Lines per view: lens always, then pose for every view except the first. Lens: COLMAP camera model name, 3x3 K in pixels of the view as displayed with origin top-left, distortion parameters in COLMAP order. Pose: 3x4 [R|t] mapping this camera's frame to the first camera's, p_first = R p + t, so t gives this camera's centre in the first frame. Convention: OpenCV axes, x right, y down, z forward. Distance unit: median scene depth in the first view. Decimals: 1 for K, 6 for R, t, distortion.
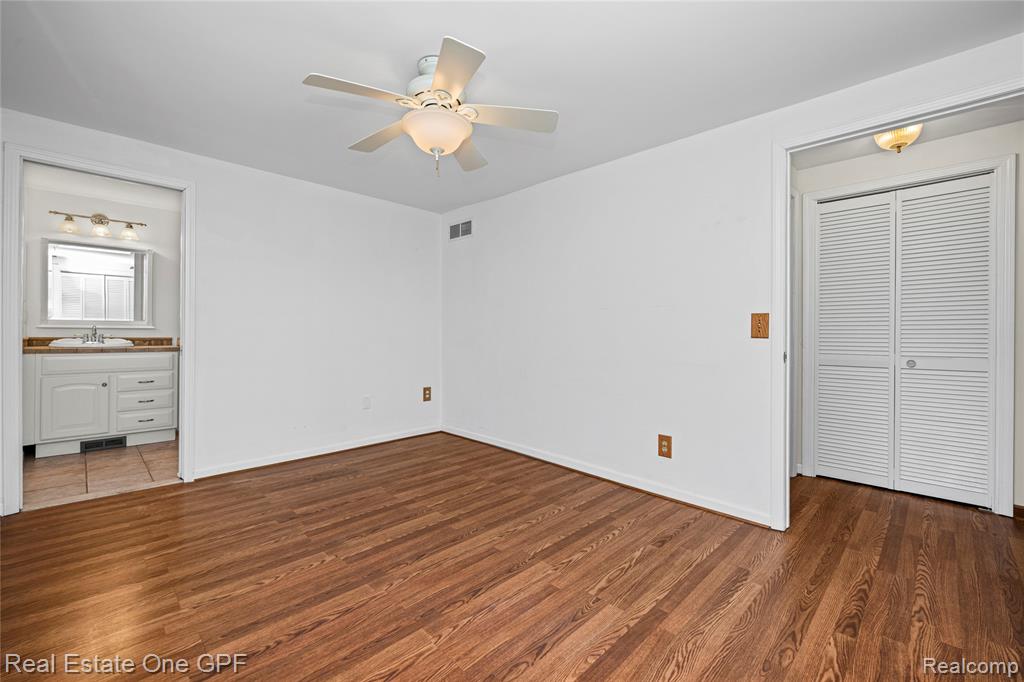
lens RADIAL K [[432.9, 0, 507.5], [0, 432.9, 334.5], [0, 0, 1]] dist [-0.001507, -0.000429]
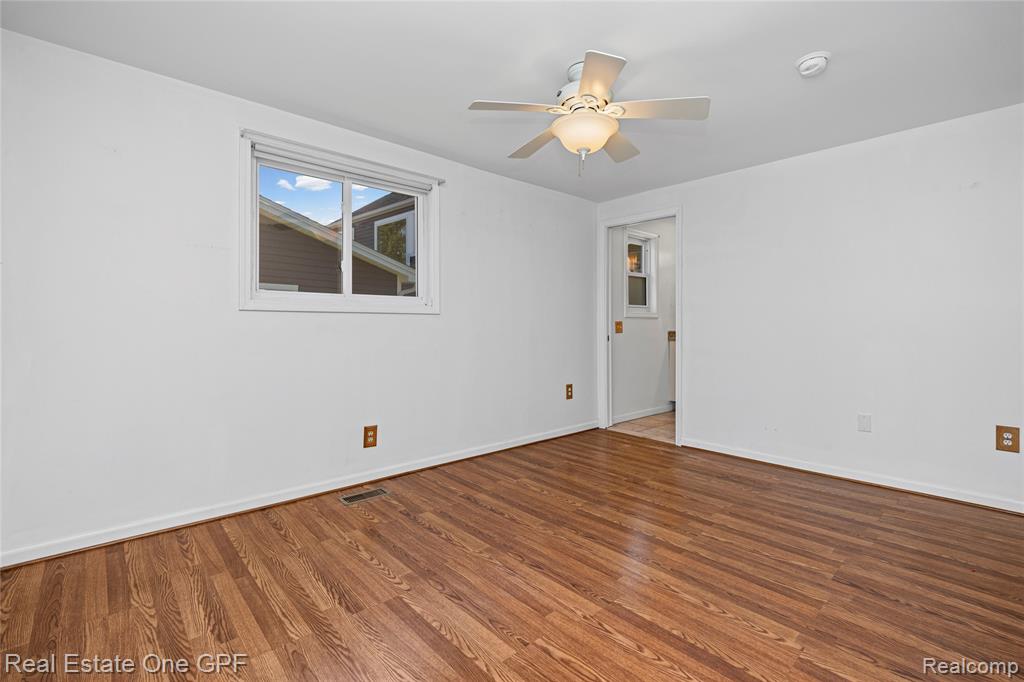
lens RADIAL K [[460.3, 0, 512.0], [0, 460.3, 326.5], [0, 0, 1]] dist [-0.001280, -0.000644]
pose [[-0.039471, -0.001527, -0.999220, 0.794757], [-0.012341, 0.999923, -0.001041, 0.003724], [0.999144, 0.012291, -0.039487, 0.728929]]
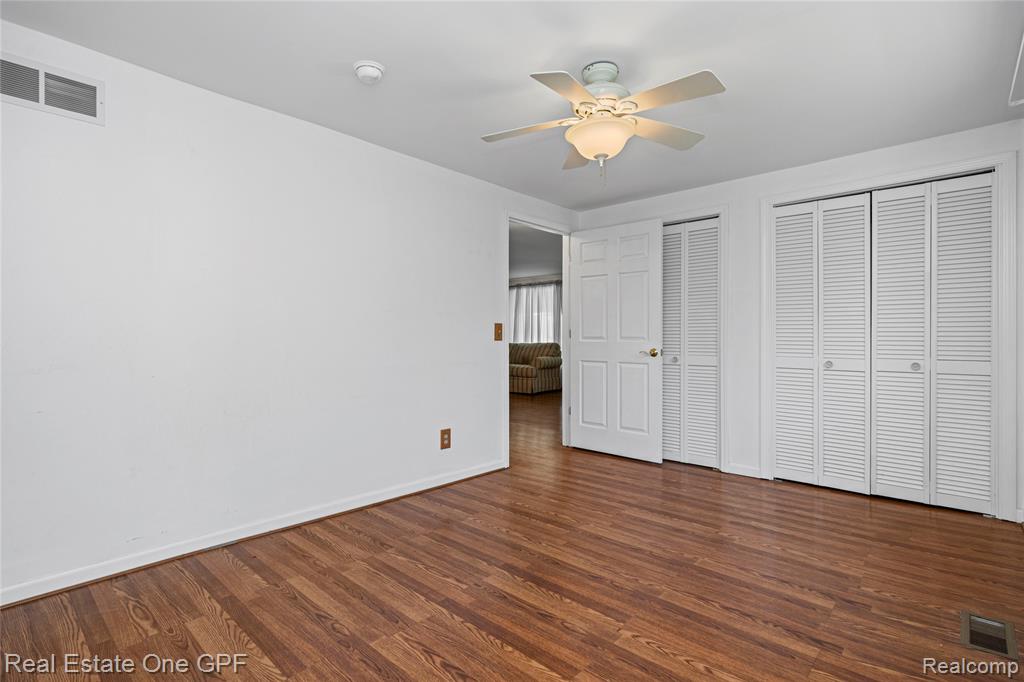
lens RADIAL K [[502.8, 0, 507.5], [0, 502.8, 342.4], [0, 0, 1]] dist [0.003316, -0.000465]
pose [[-0.052663, -0.018615, 0.998439, -1.096222], [0.008214, 0.999784, 0.019073, -0.016411], [-0.998579, 0.009205, -0.052499, 1.069960]]
